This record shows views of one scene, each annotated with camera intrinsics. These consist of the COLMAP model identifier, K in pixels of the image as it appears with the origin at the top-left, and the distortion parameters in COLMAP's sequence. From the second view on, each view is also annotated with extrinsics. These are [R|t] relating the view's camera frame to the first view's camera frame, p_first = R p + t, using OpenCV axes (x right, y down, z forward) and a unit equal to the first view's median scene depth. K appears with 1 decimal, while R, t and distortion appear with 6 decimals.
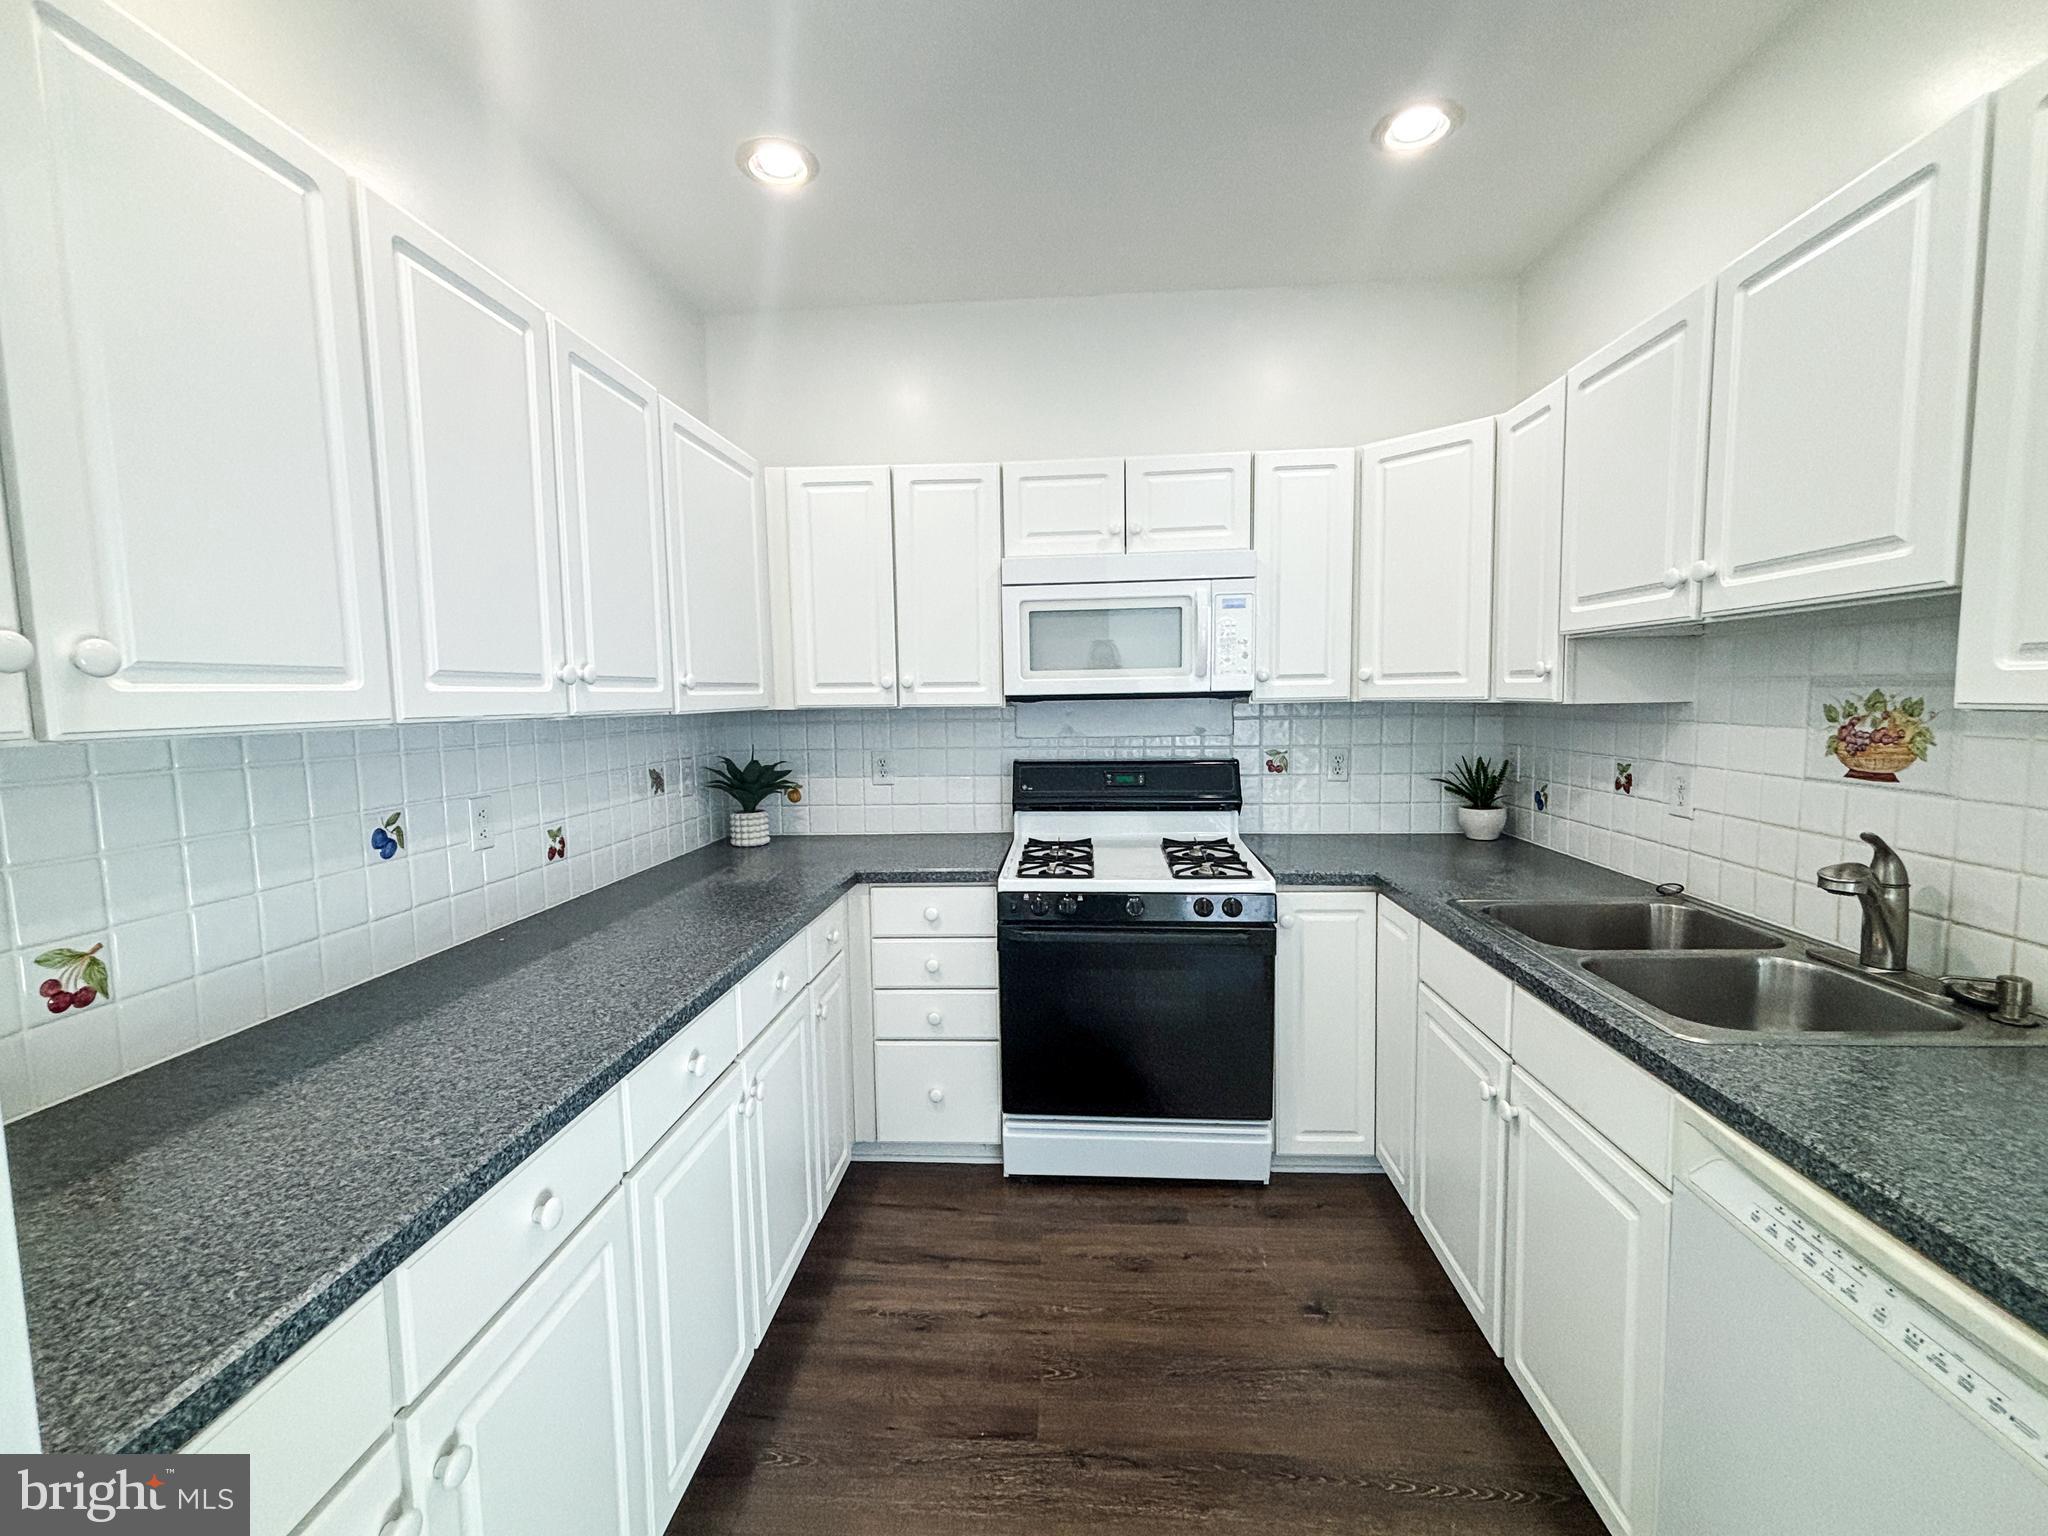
lens RADIAL K [[837.5, 0, 1024.0], [0, 837.5, 768.0], [0, 0, 1]] dist [0.000365, -0.005676]
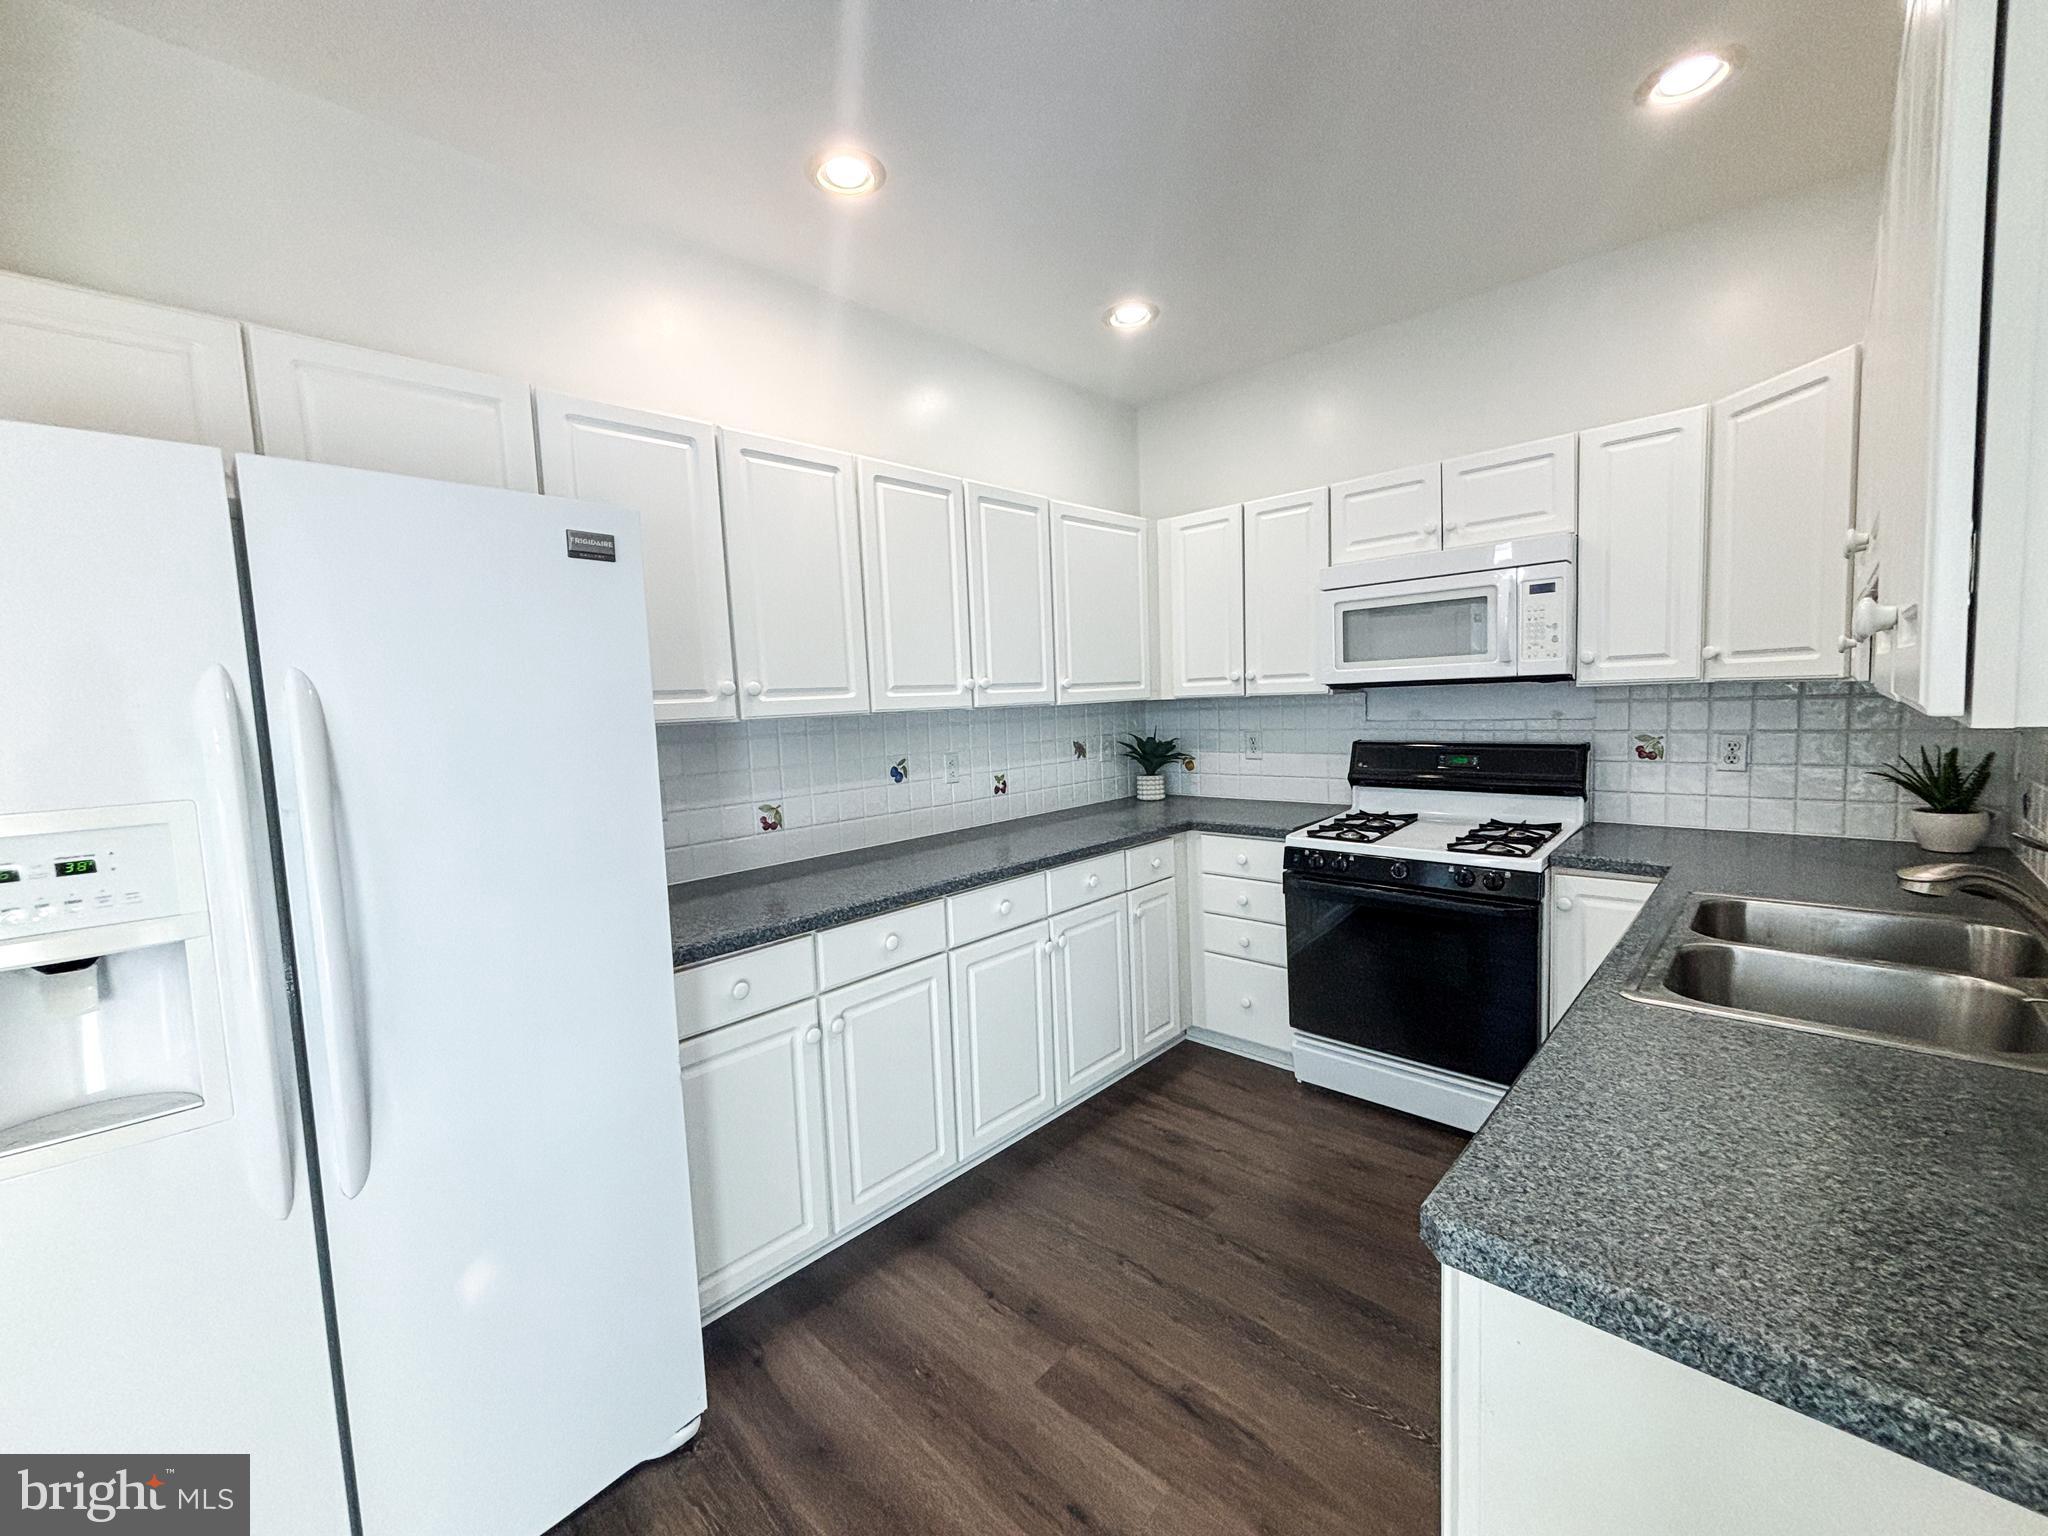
lens RADIAL K [[802.9, 0, 1024.0], [0, 802.9, 768.0], [0, 0, 1]] dist [0.000439, -0.016706]
pose [[0.766631, 0.040722, -0.640796, 0.392491], [-0.025962, 0.999137, 0.032435, 0.004864], [0.641563, -0.008230, 0.767026, -0.140466]]
